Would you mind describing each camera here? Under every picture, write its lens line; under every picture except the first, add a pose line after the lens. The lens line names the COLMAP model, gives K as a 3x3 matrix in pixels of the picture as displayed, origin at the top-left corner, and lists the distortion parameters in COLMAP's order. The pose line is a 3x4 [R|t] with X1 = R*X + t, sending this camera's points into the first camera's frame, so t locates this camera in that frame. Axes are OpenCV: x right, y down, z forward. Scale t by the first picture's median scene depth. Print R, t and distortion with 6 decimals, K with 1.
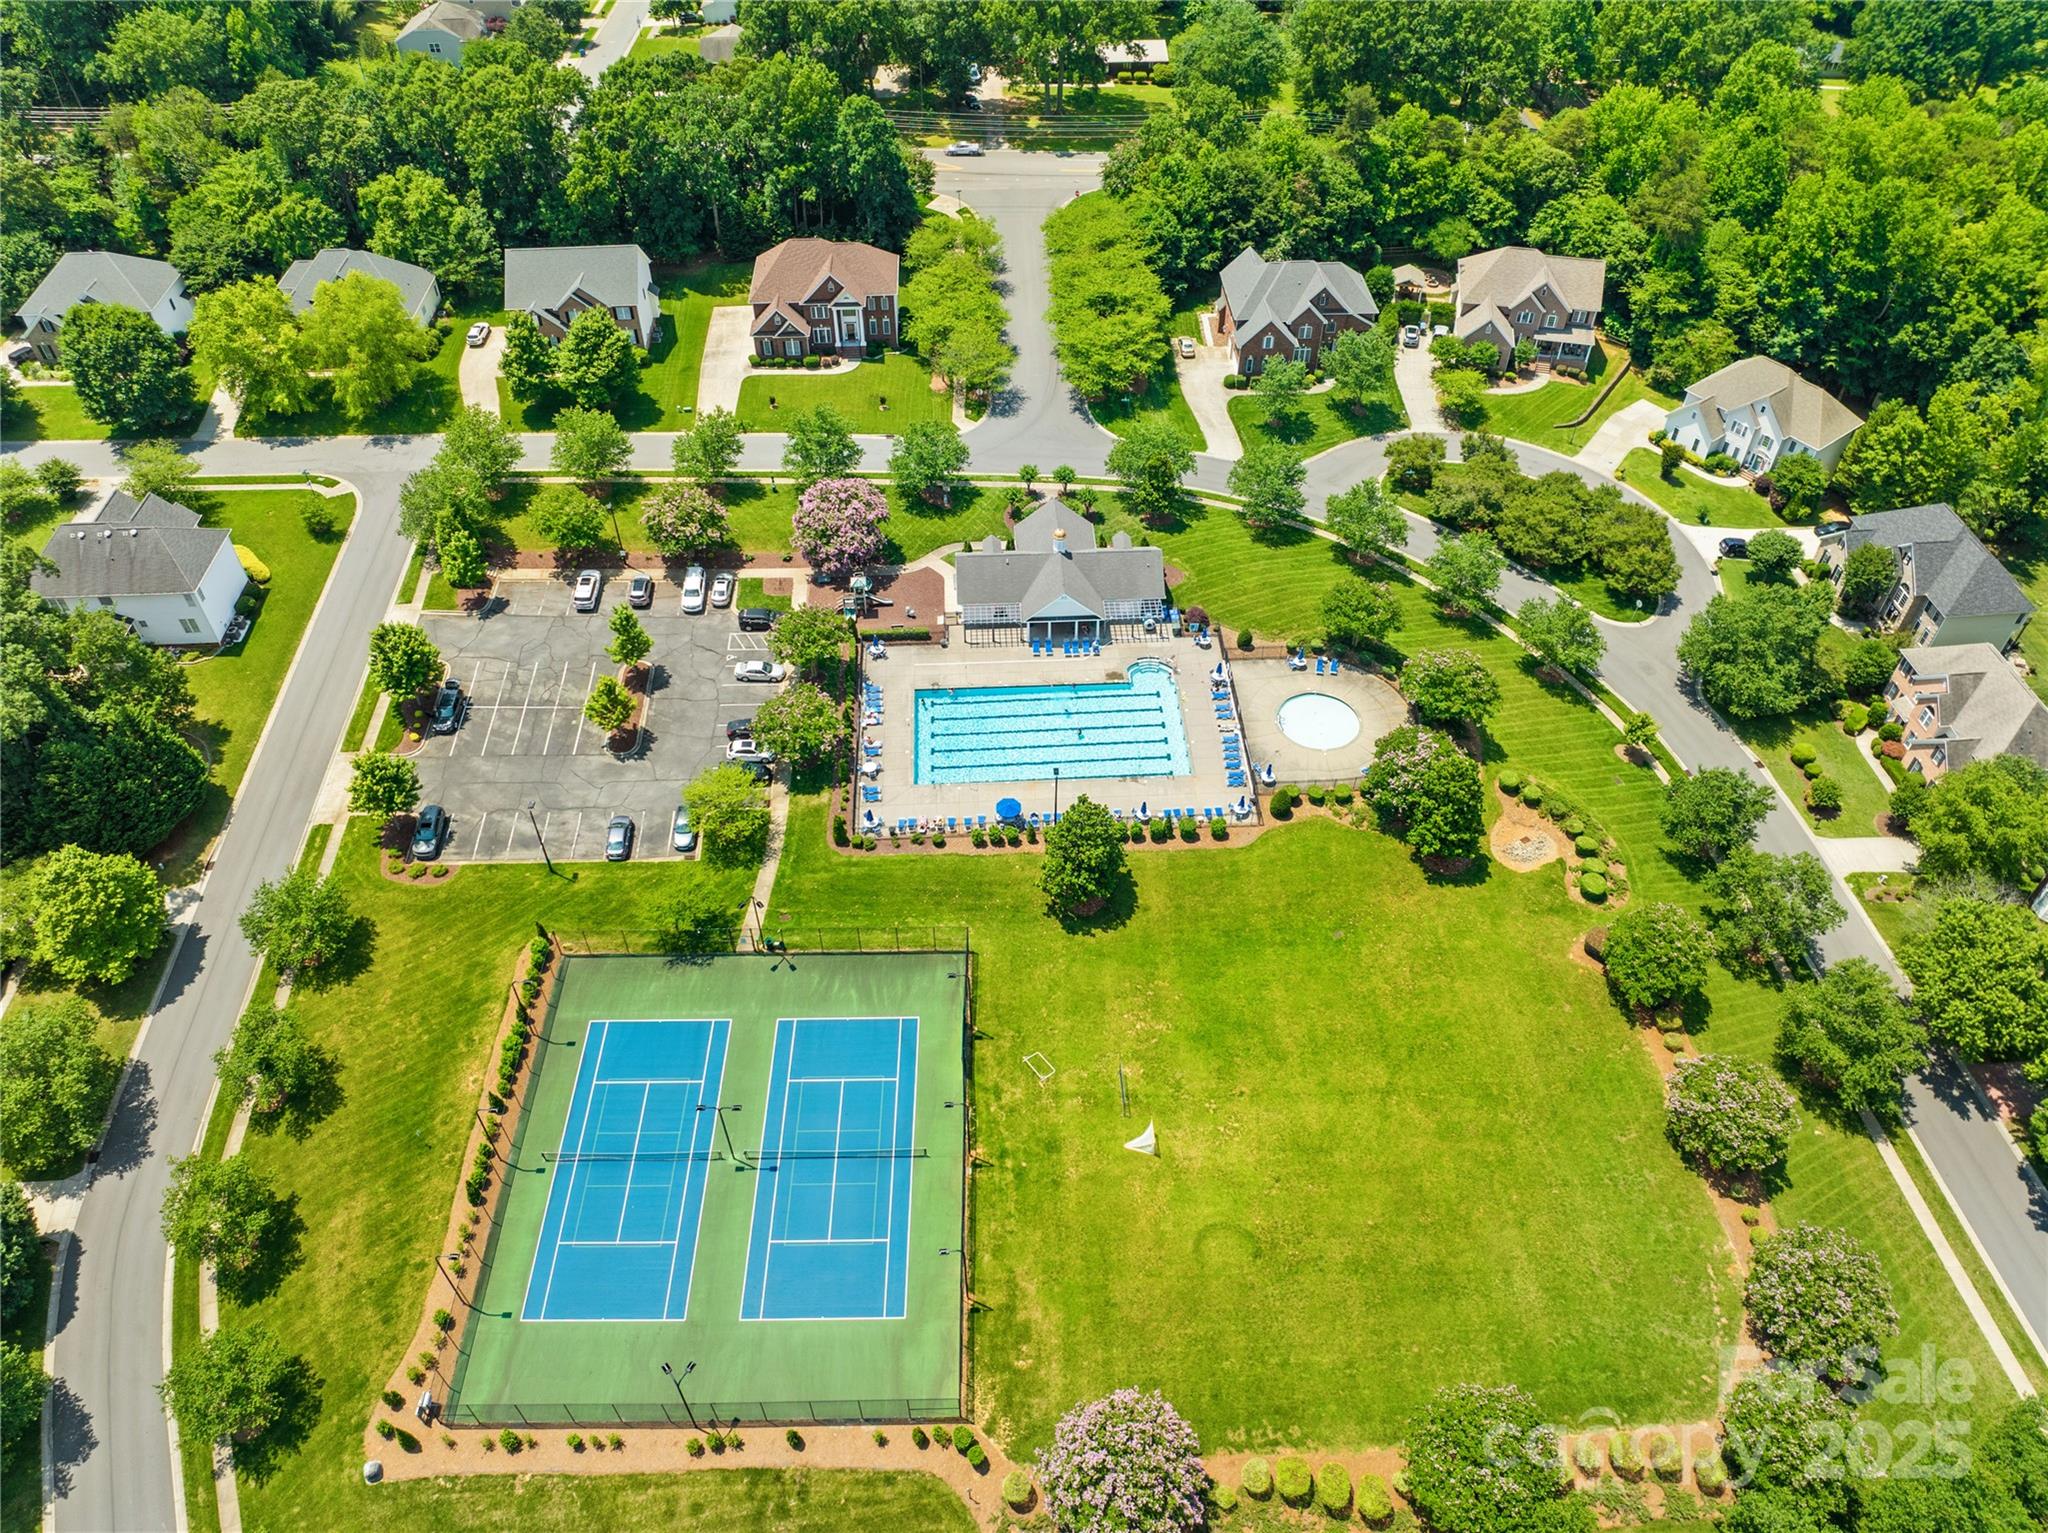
lens RADIAL K [[1461.2, 0, 1037.5], [0, 1461.2, 770.9], [0, 0, 1]] dist [-0.076962, 0.051191]
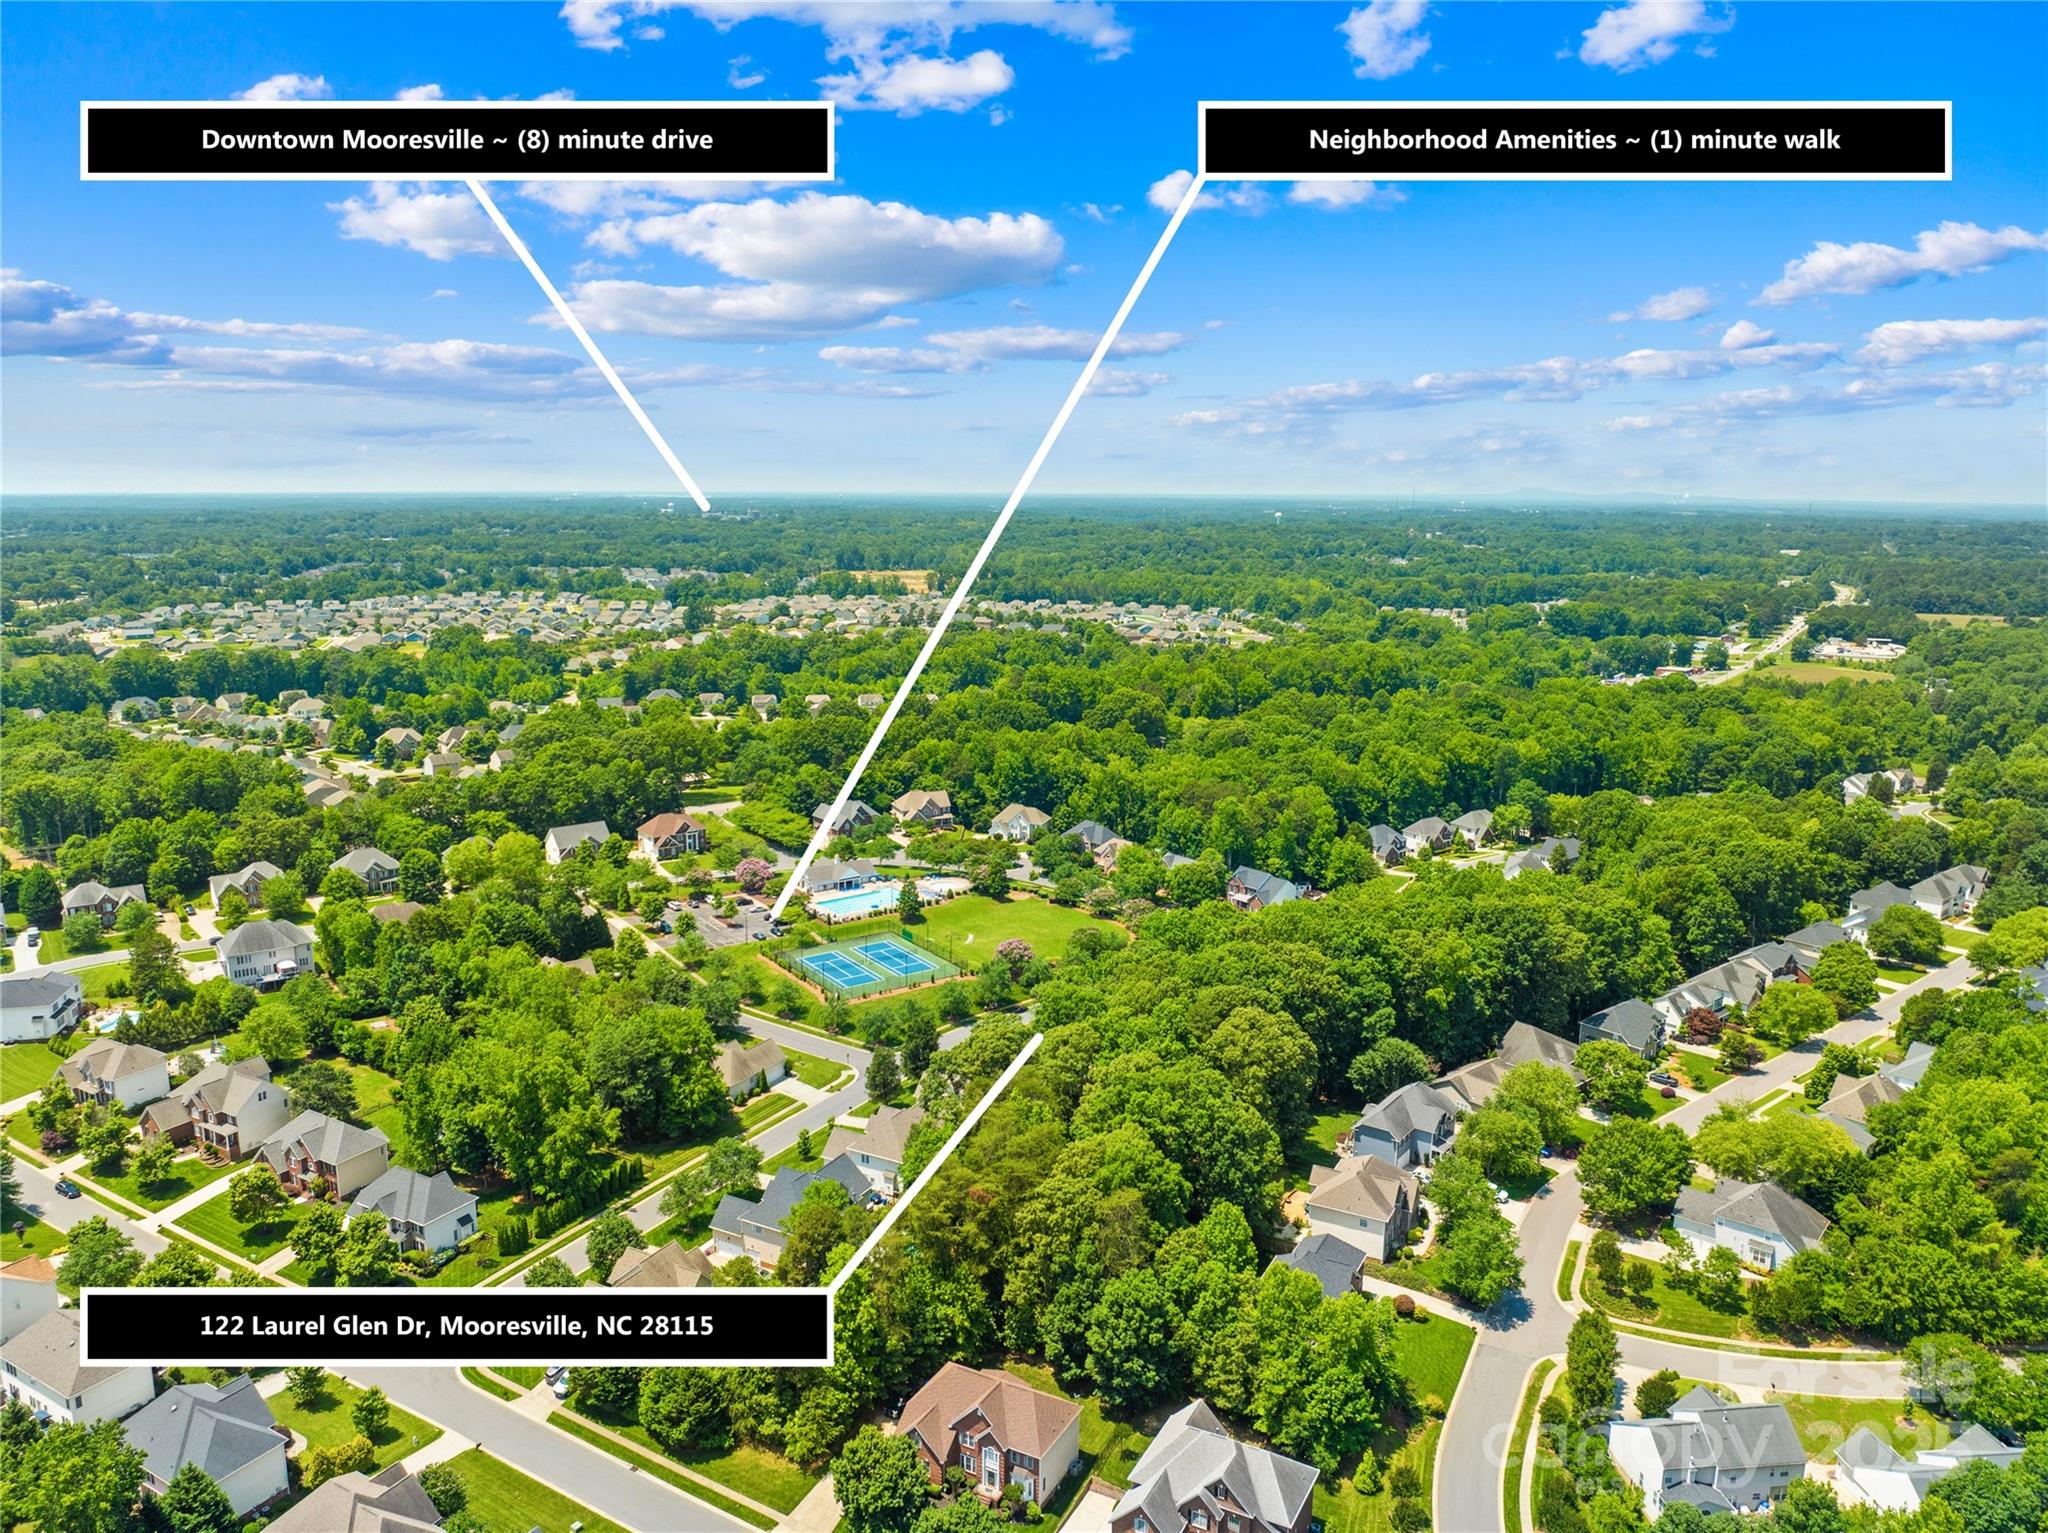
lens RADIAL K [[1461.2, 0, 1037.5], [0, 1461.2, 770.9], [0, 0, 1]] dist [-0.076962, 0.051191]
pose [[0.815326, -0.087007, 0.572427, -0.547018], [0.395320, 0.805998, -0.440557, 0.473225], [-0.423043, 0.585489, 0.691547, -0.525345]]
